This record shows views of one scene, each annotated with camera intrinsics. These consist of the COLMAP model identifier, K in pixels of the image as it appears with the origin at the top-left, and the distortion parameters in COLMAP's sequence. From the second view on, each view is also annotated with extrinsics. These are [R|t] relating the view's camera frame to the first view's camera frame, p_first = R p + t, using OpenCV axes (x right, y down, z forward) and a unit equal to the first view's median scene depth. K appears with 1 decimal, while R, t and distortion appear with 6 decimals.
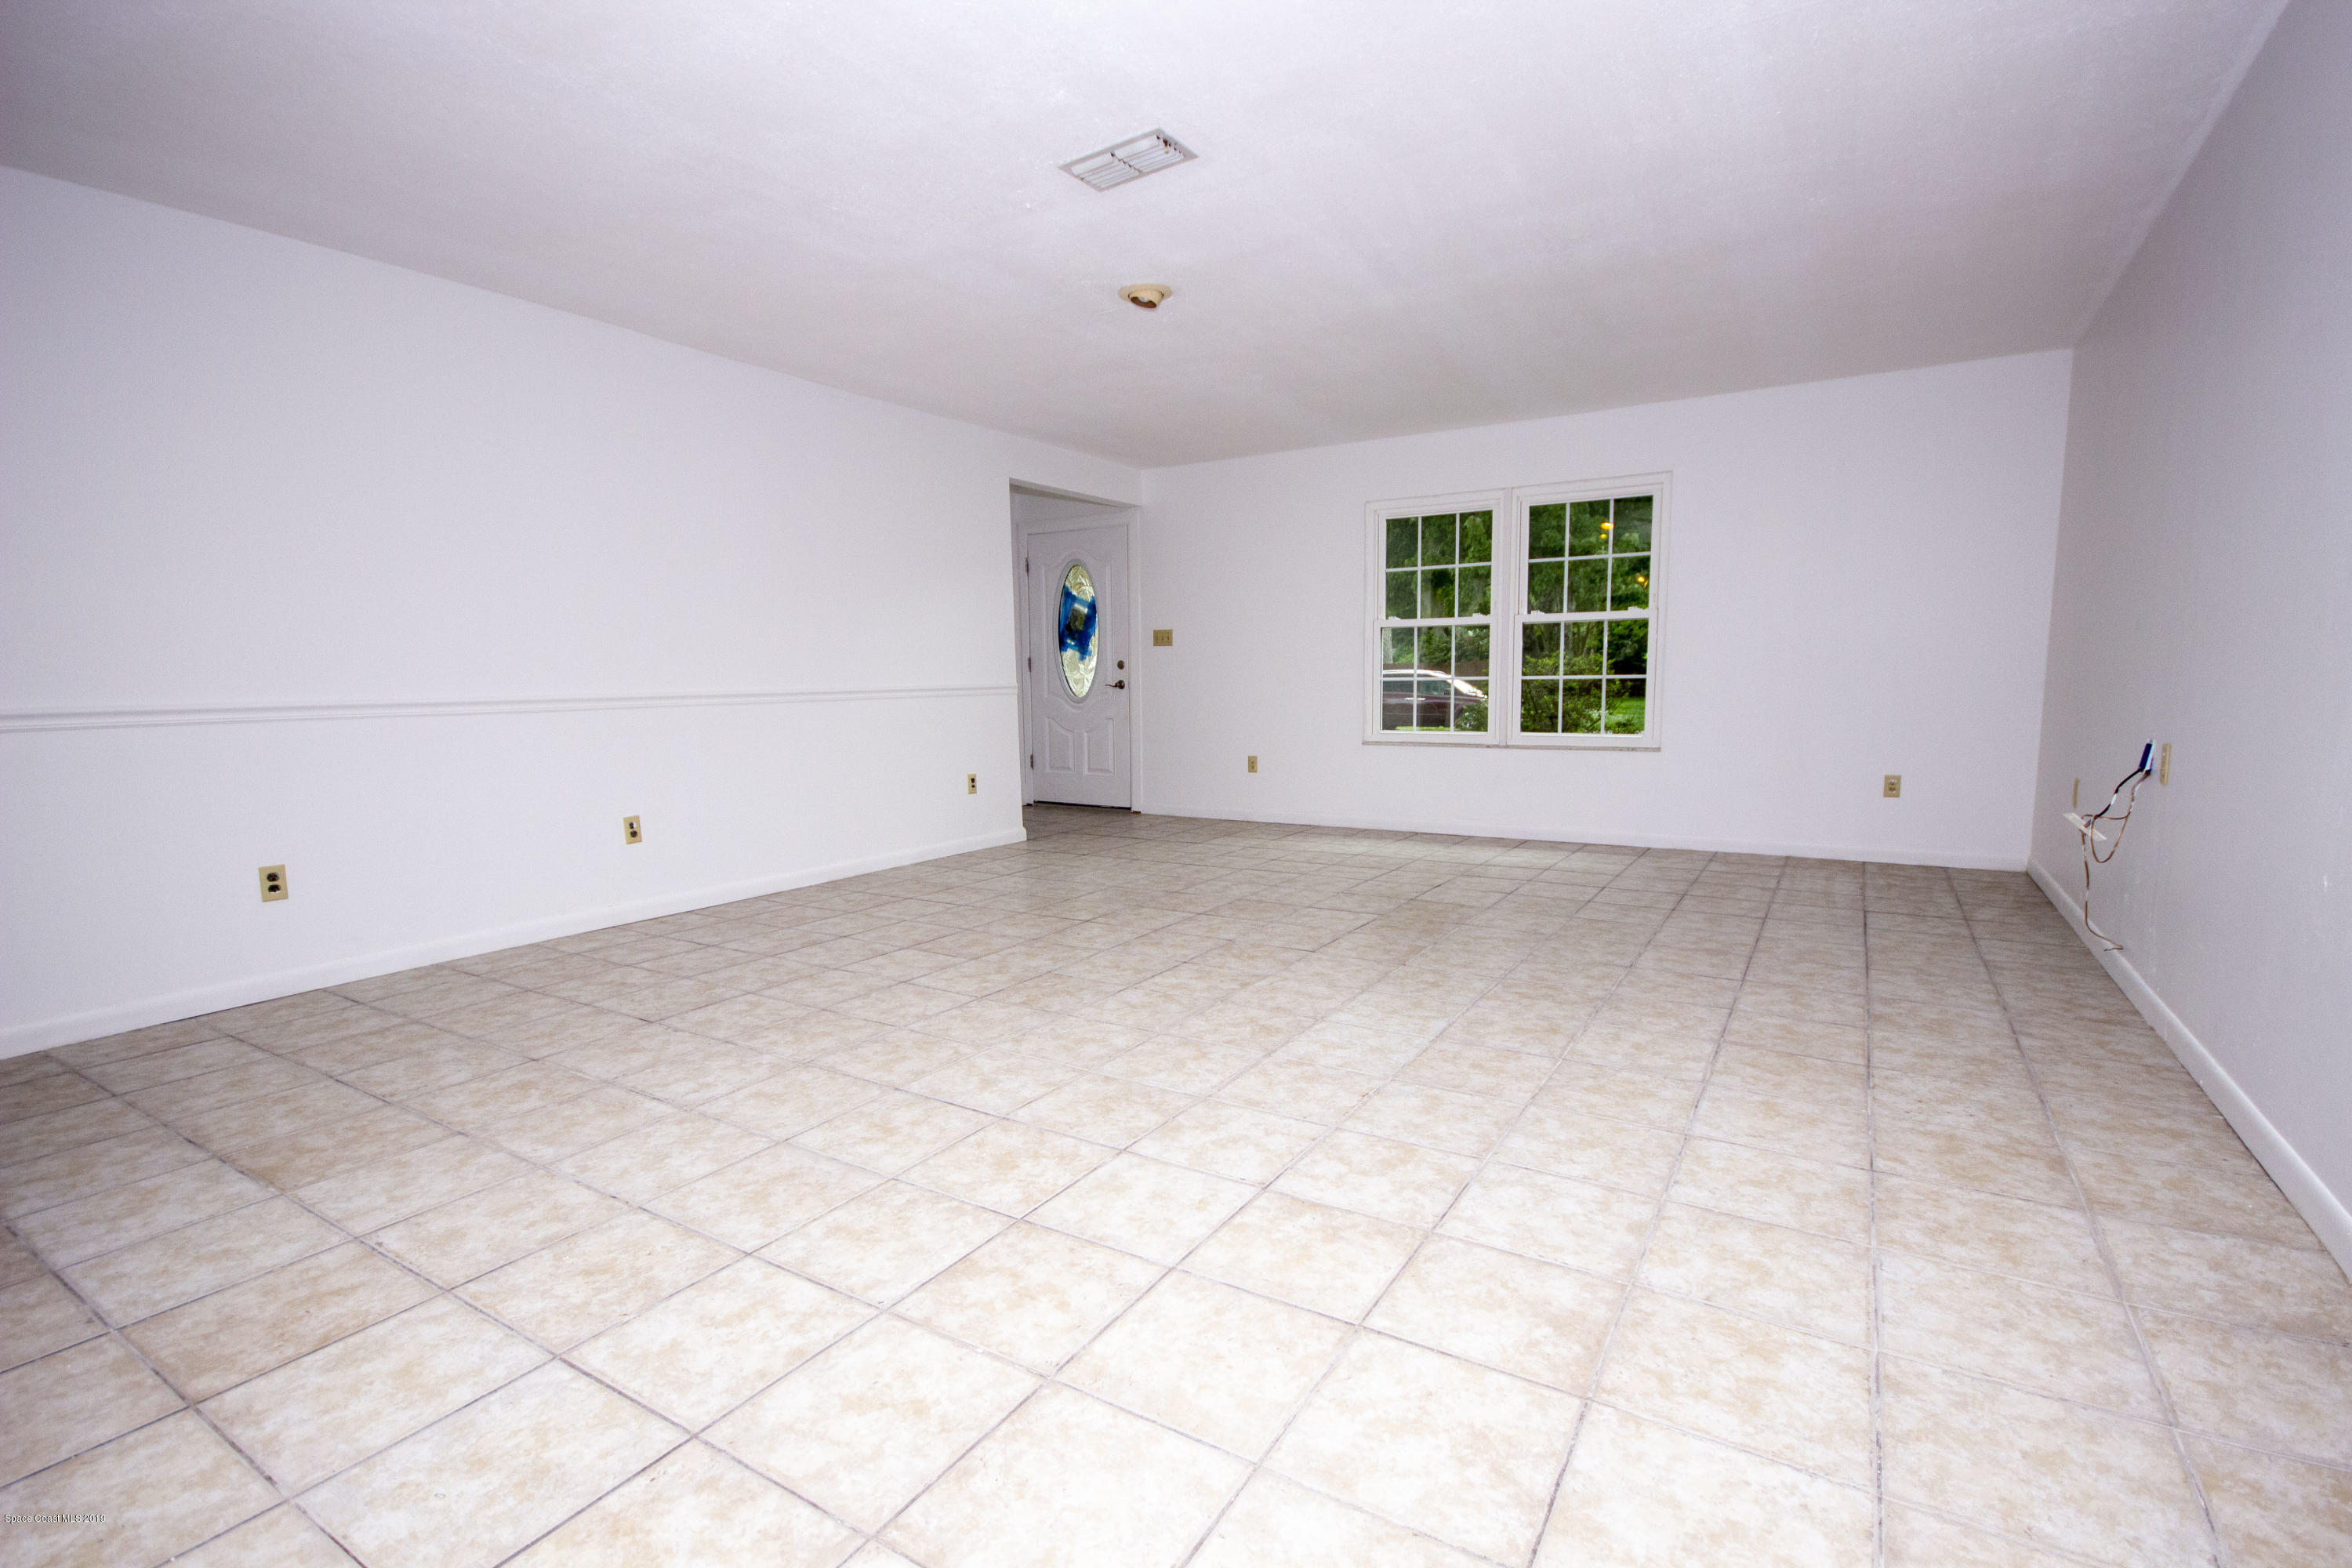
lens RADIAL K [[1092.2, 0, 1174.3], [0, 1092.2, 791.9], [0, 0, 1]] dist [-0.001245, -0.005979]
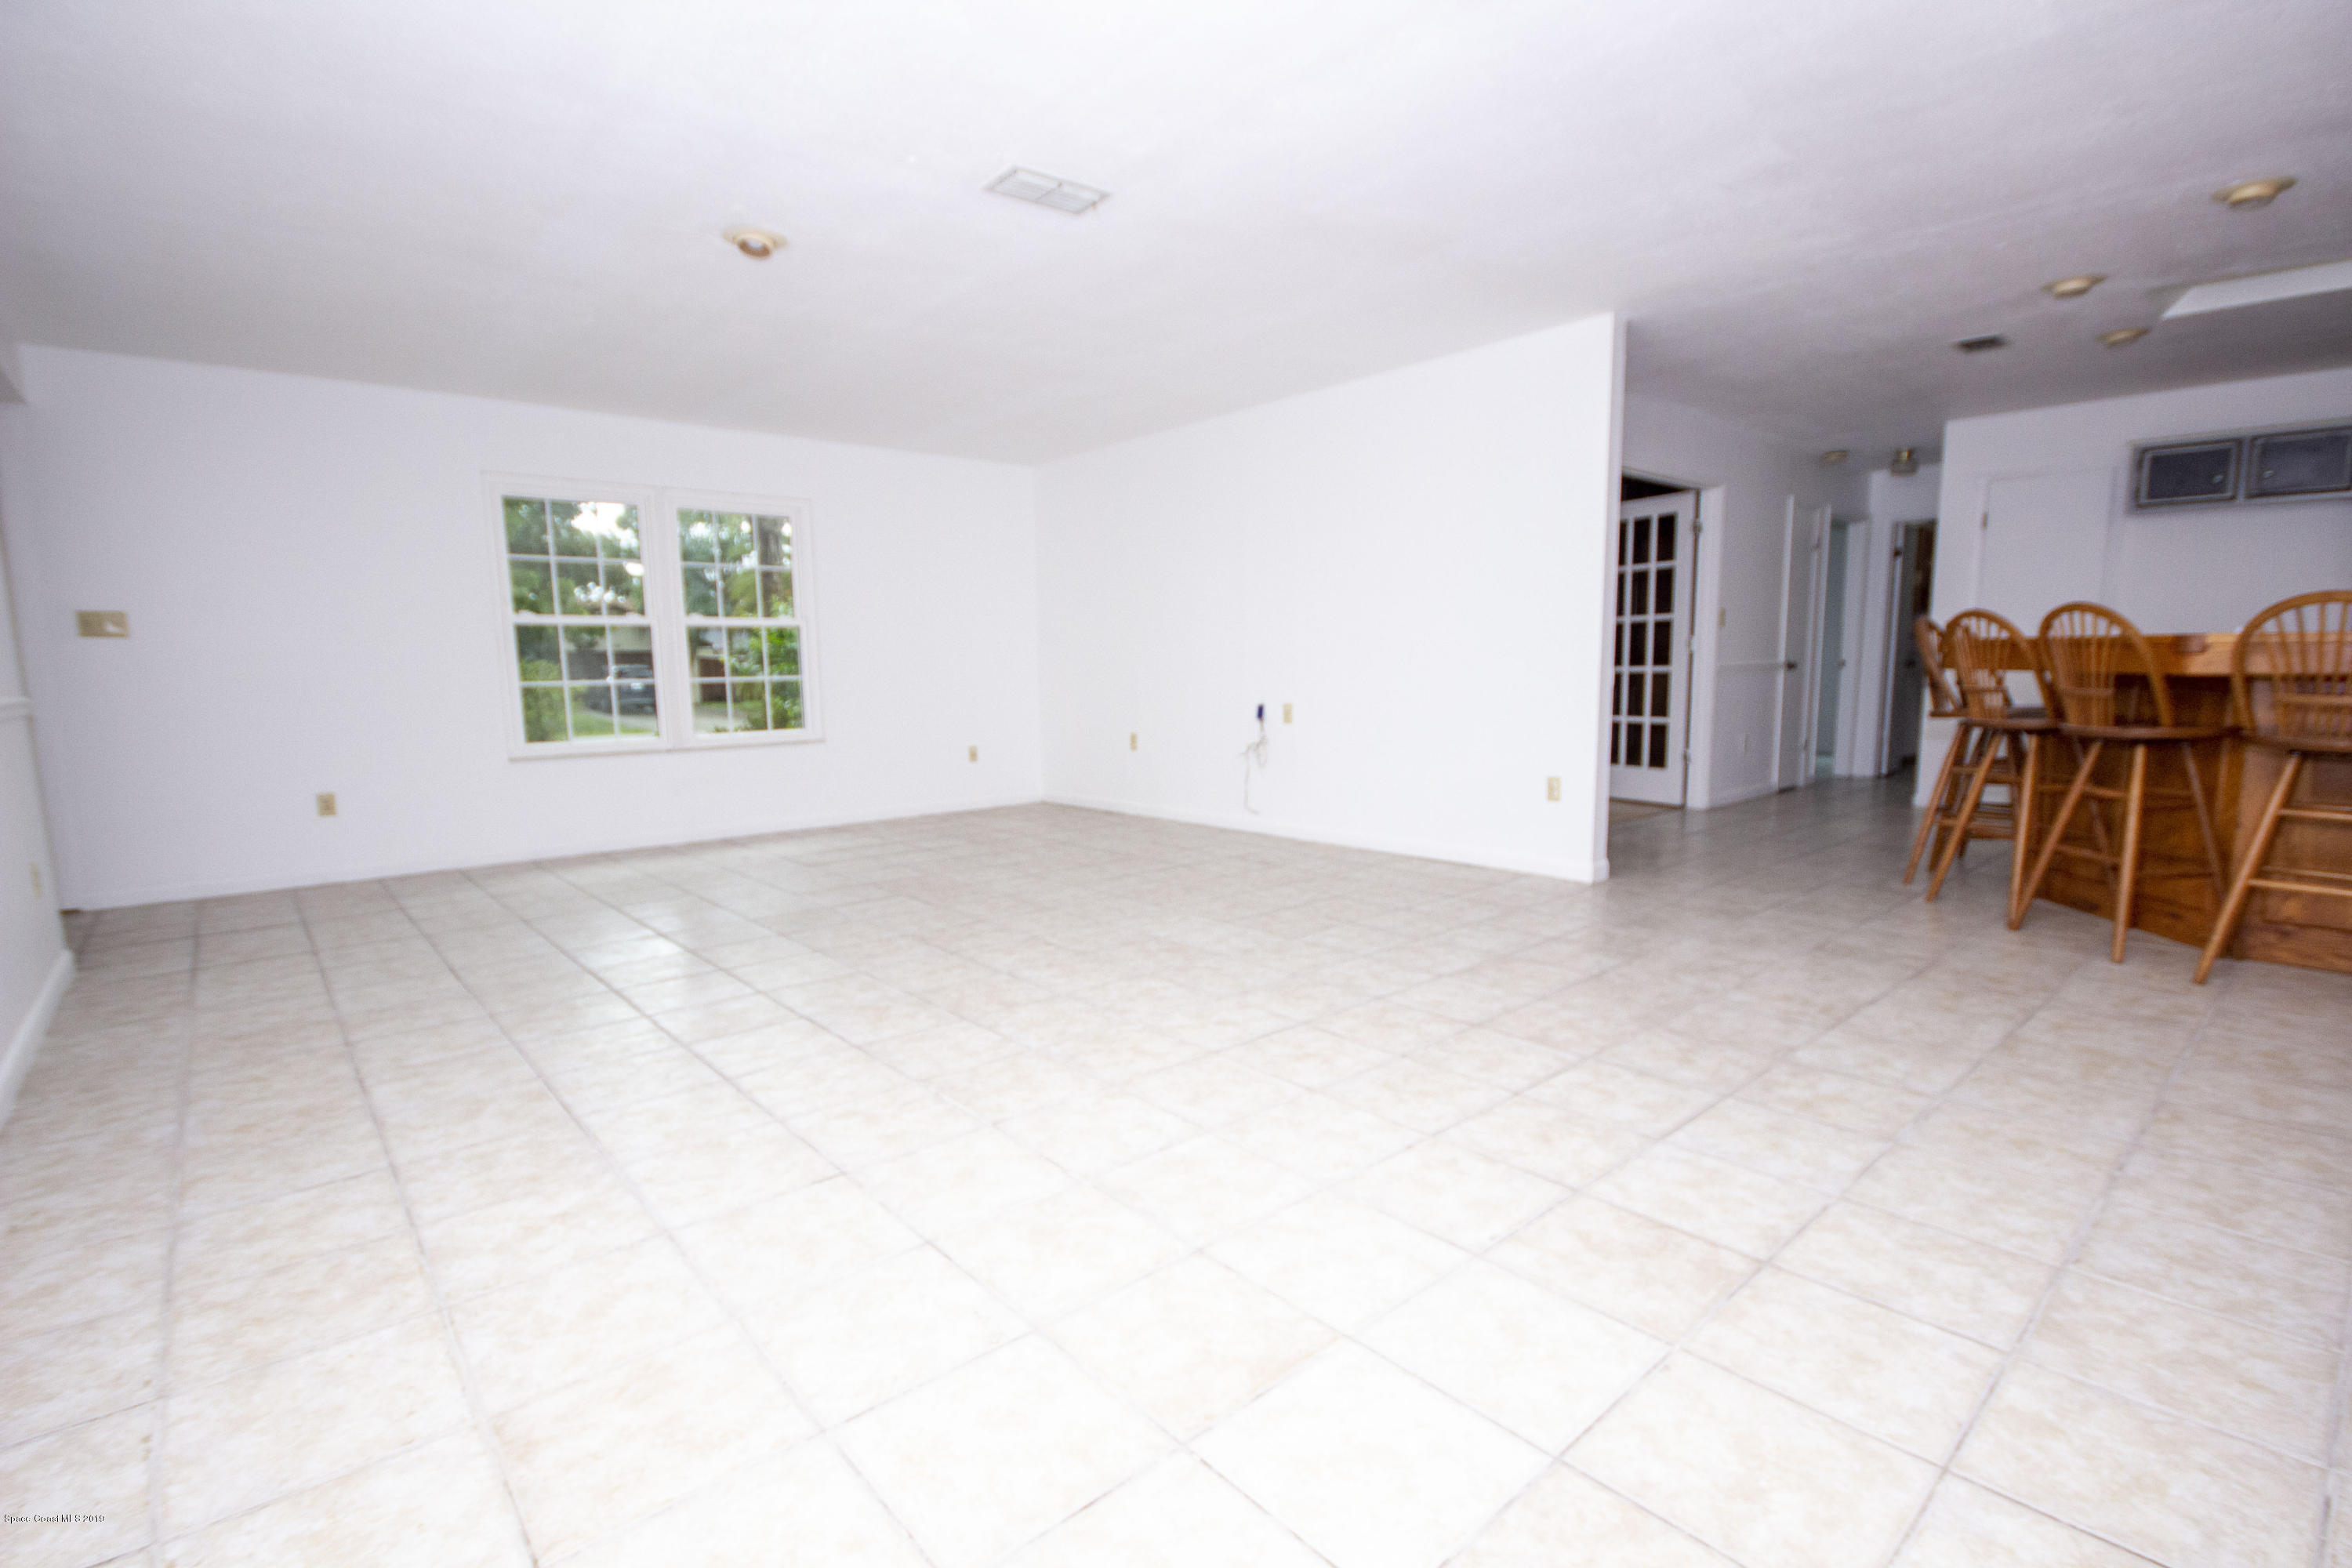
lens RADIAL K [[1092.2, 0, 1171.9], [0, 1092.2, 791.0], [0, 0, 1]] dist [-0.001245, -0.005979]
pose [[0.293268, -0.102180, 0.950554, -0.991020], [0.114476, 0.990872, 0.071195, -0.047394], [-0.949152, 0.087937, 0.302288, 0.550560]]
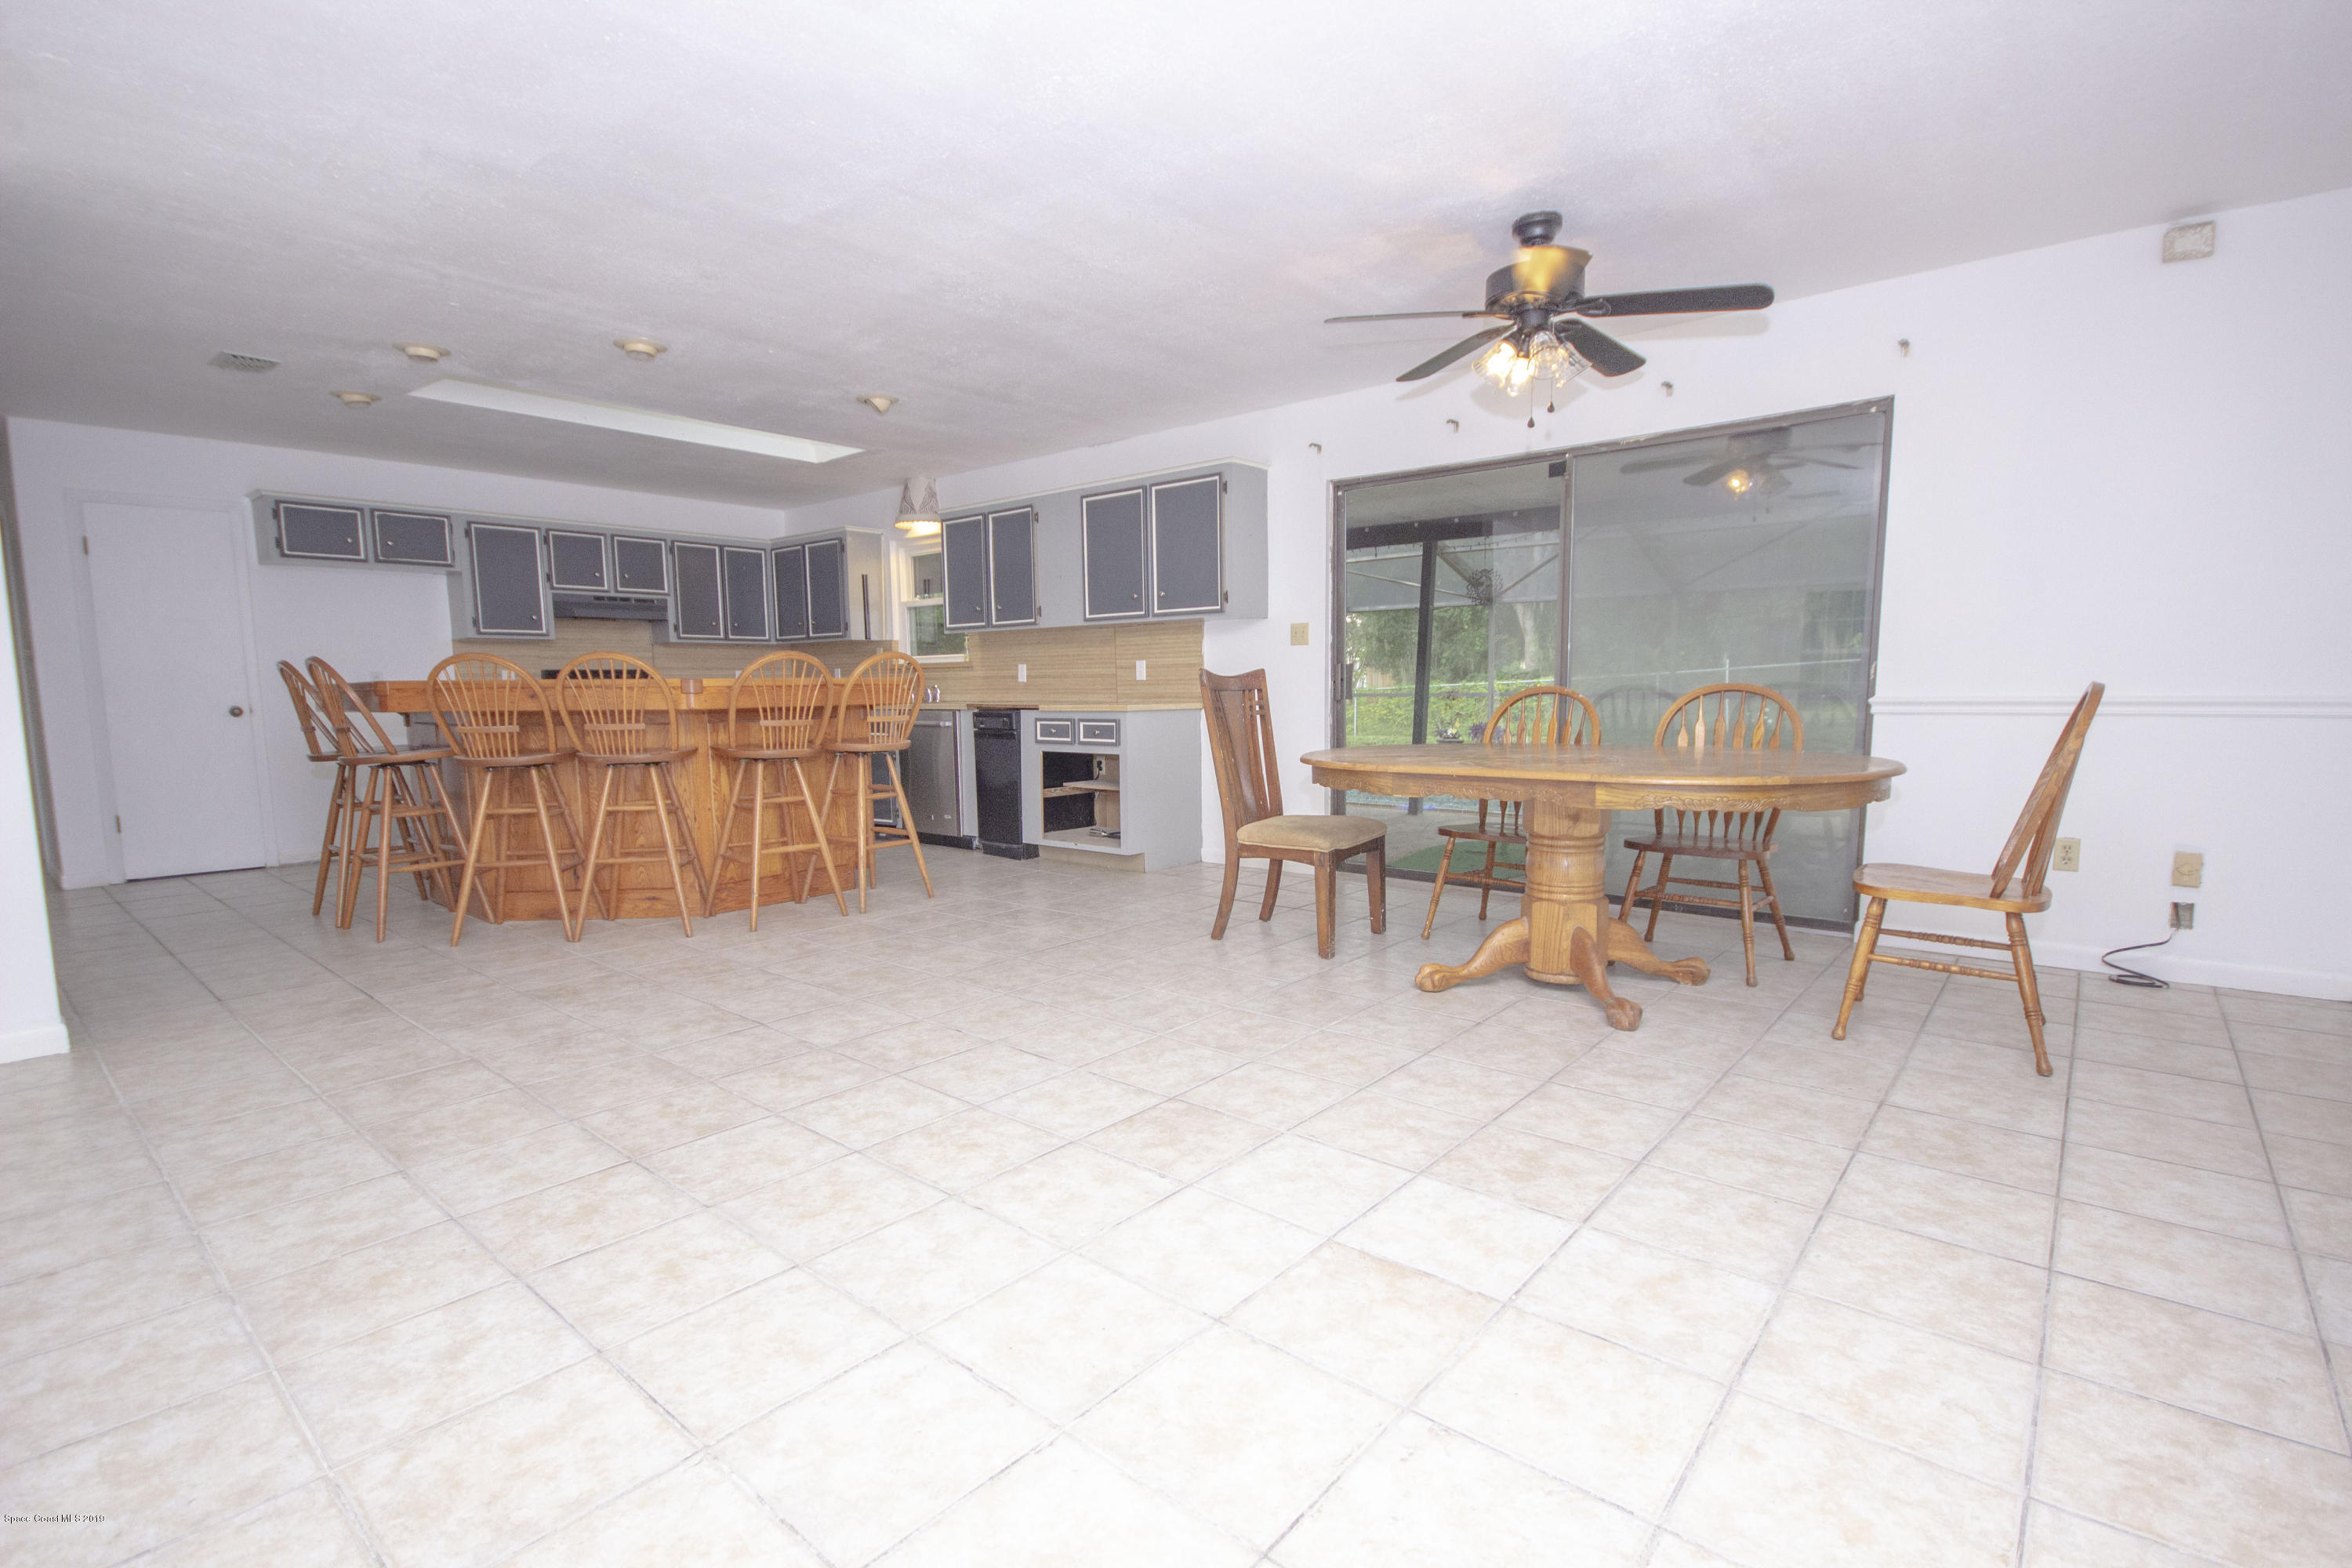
lens RADIAL K [[1092.2, 0, 1177.5], [0, 1092.2, 798.4], [0, 0, 1]] dist [-0.001245, -0.005979]
pose [[-0.988424, 0.011361, 0.151289, -0.539468], [0.043527, 0.976506, 0.211049, -0.123978], [-0.145337, 0.215191, -0.965697, 1.177548]]
